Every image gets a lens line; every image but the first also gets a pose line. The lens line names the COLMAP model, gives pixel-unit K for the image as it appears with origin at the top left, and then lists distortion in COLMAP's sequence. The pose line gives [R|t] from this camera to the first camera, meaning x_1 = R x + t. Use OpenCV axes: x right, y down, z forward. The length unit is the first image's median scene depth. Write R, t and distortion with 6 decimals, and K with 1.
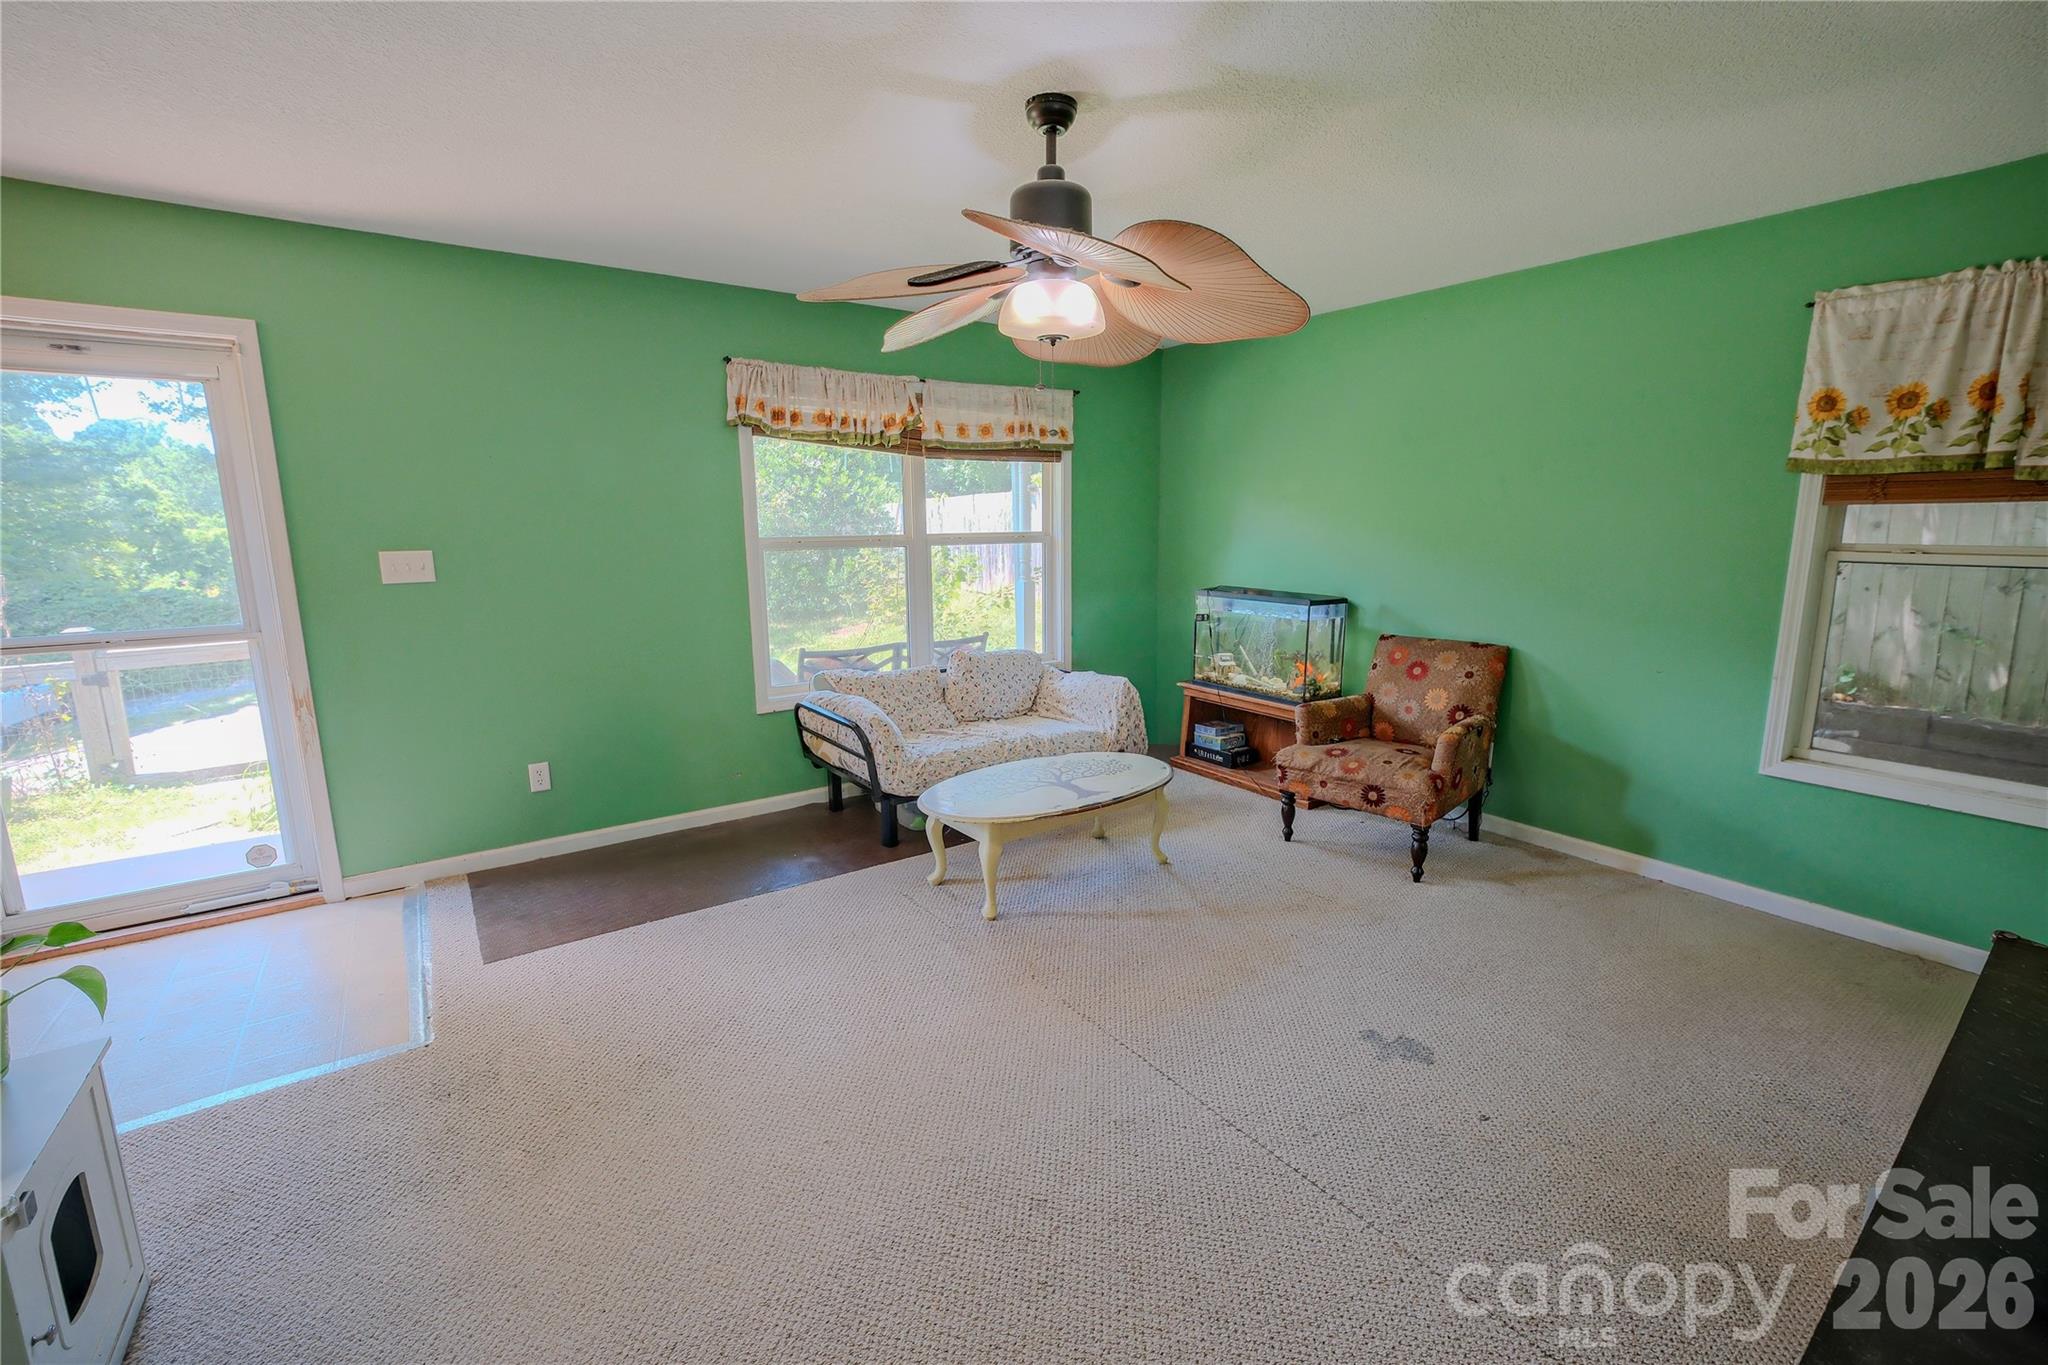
lens RADIAL K [[864.3, 0, 1041.4], [0, 864.3, 679.3], [0, 0, 1]] dist [-0.010889, 0.001029]
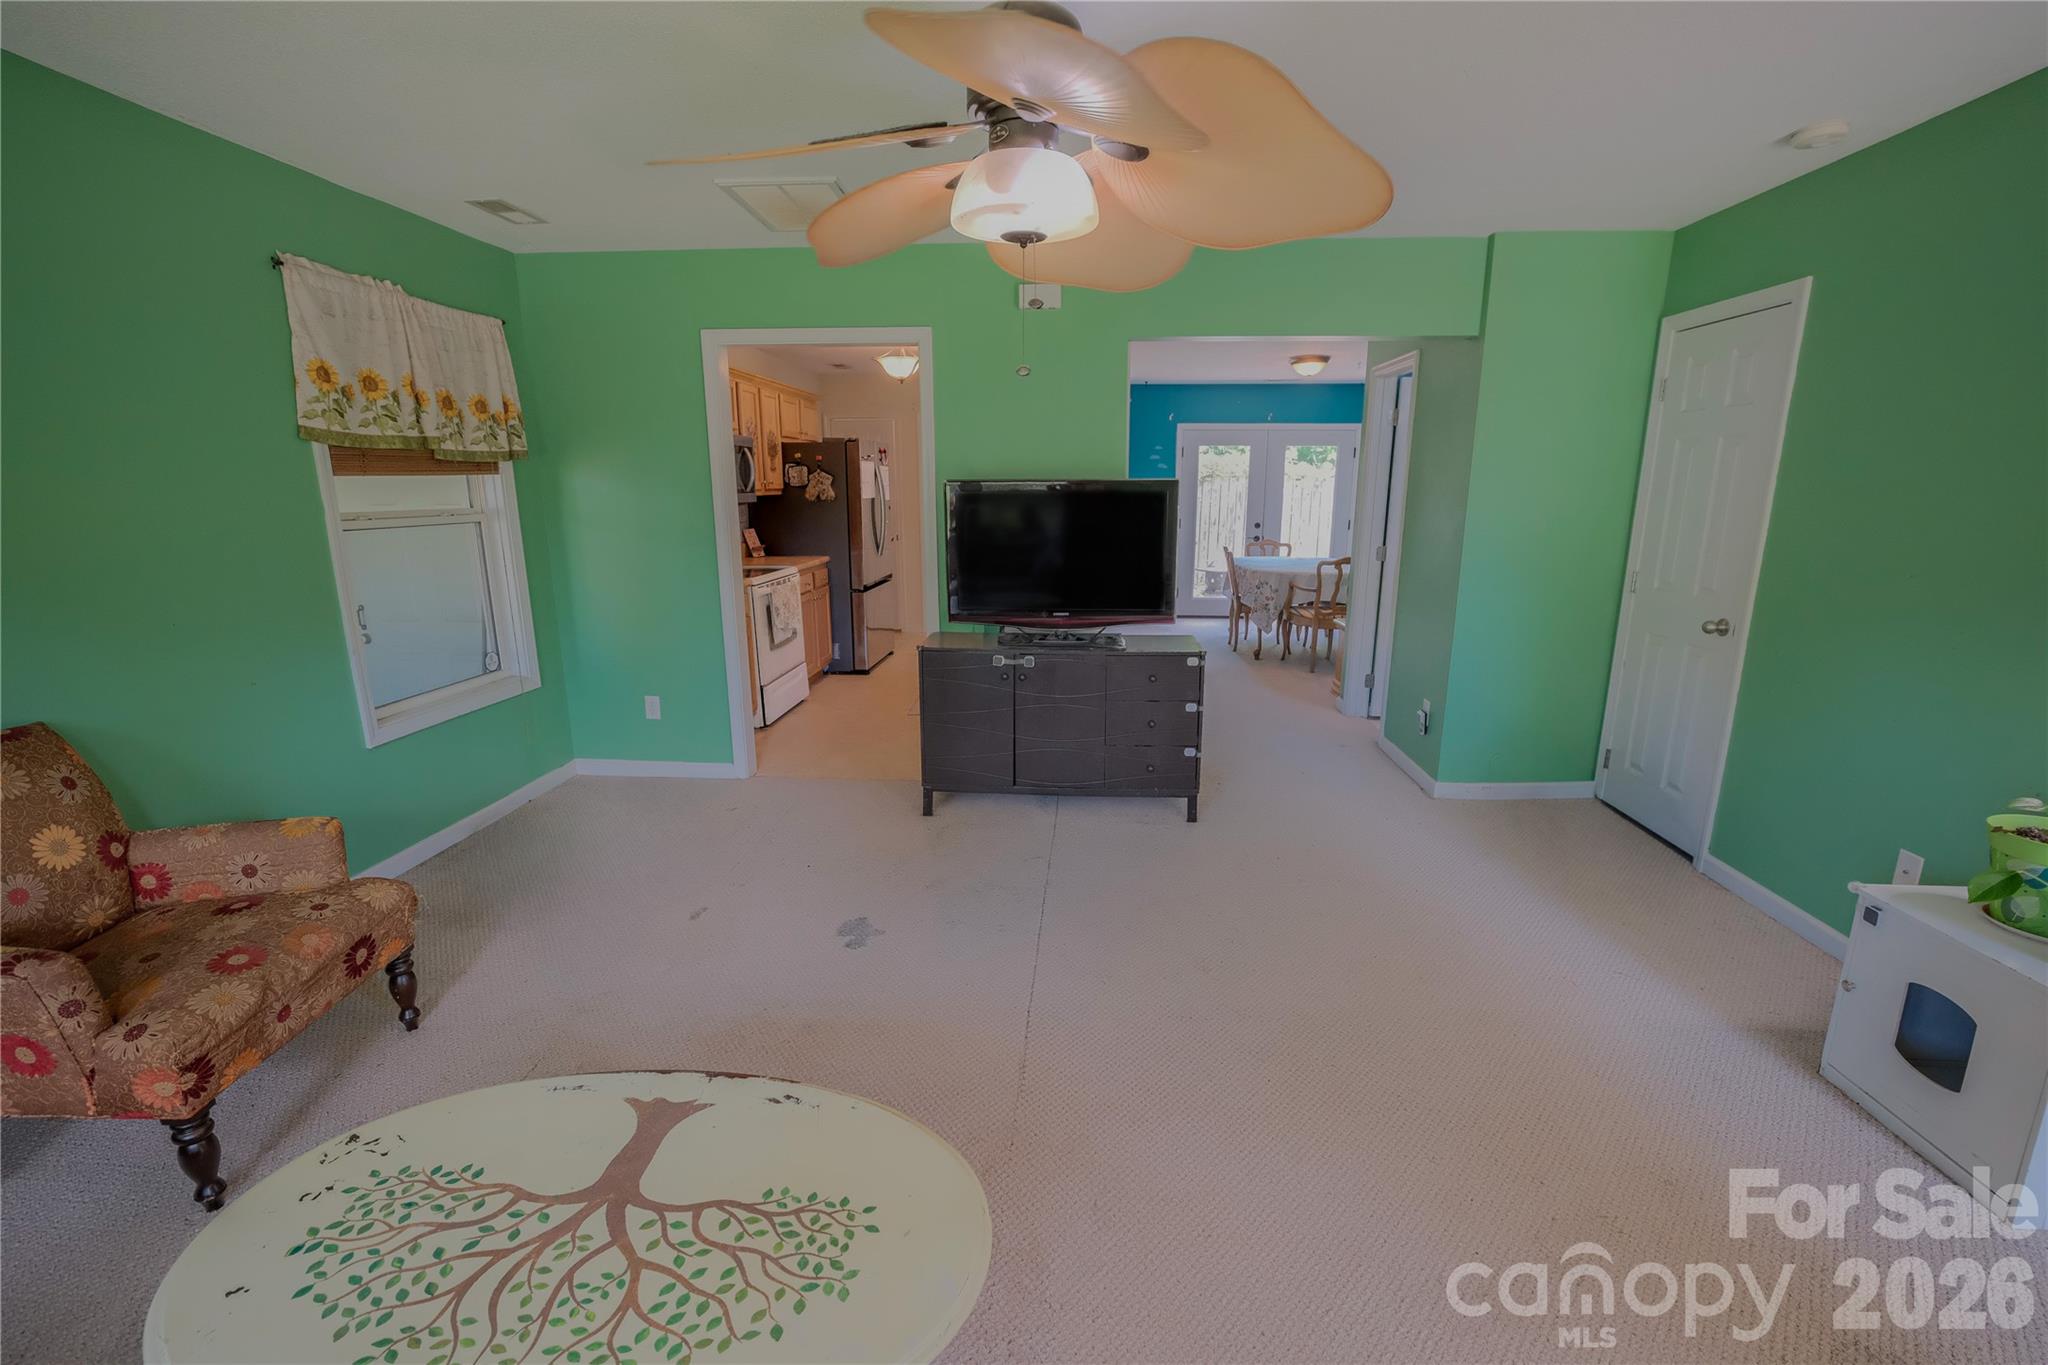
lens RADIAL K [[864.3, 0, 1044.5], [0, 864.3, 678.2], [0, 0, 1]] dist [-0.010889, 0.001029]
pose [[-0.782330, -0.130005, 0.609146, -0.294291], [0.117555, 0.929582, 0.349369, -0.178891], [-0.611671, 0.344930, -0.711957, 0.974583]]
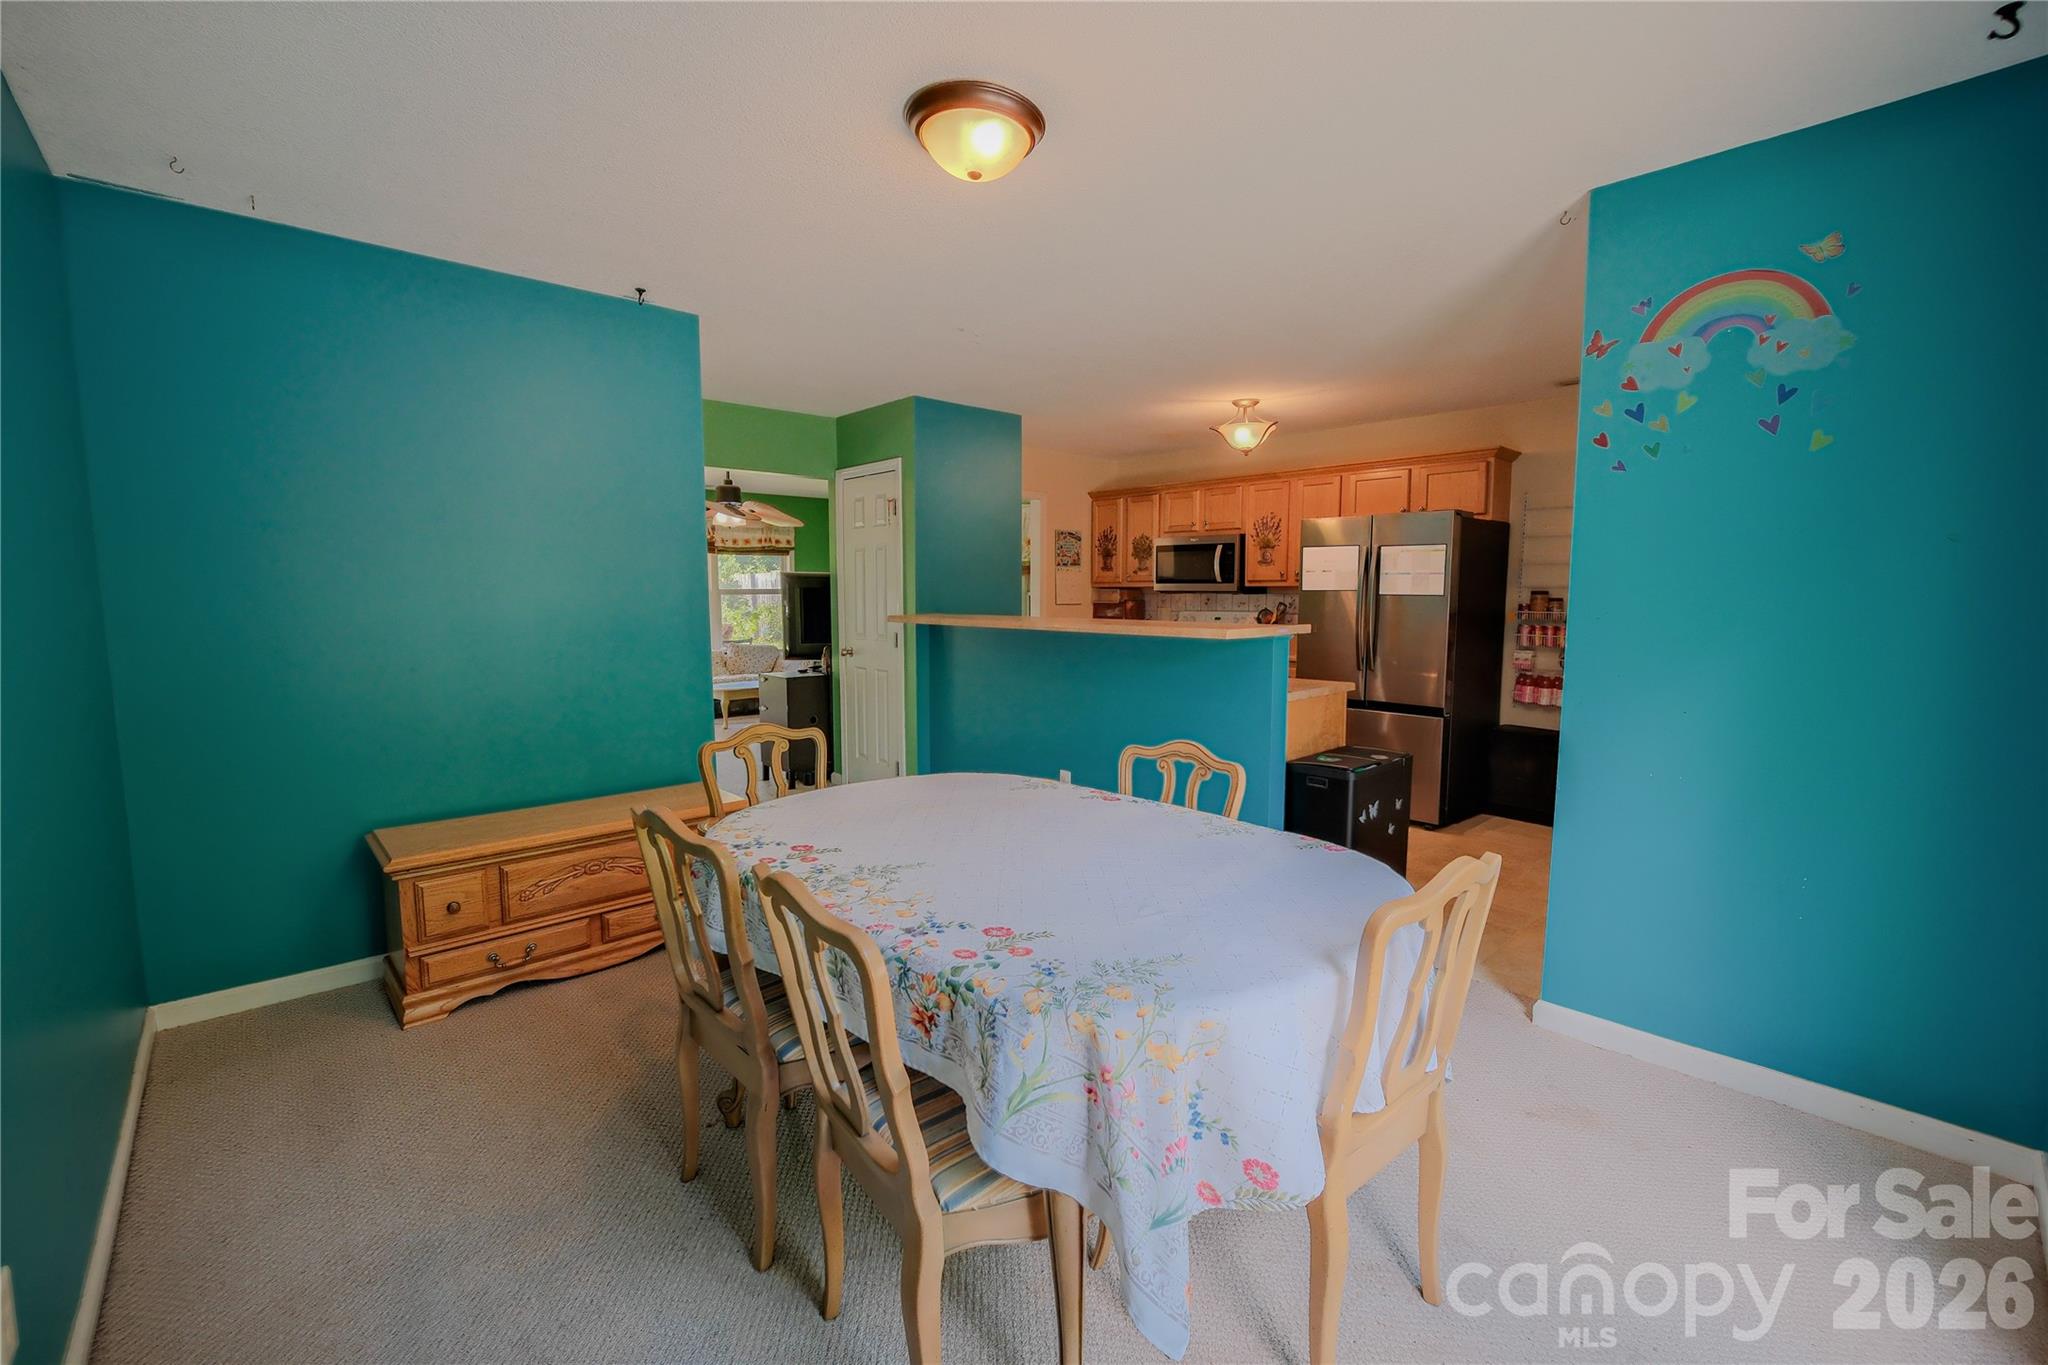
lens RADIAL K [[864.3, 0, 1028.3], [0, 864.3, 685.0], [0, 0, 1]] dist [-0.010889, 0.001029]
pose [[0.993147, -0.017410, 0.115570, 0.469540], [0.025220, 0.997470, -0.066462, 0.285948], [-0.114121, 0.068921, 0.991073, -1.482018]]
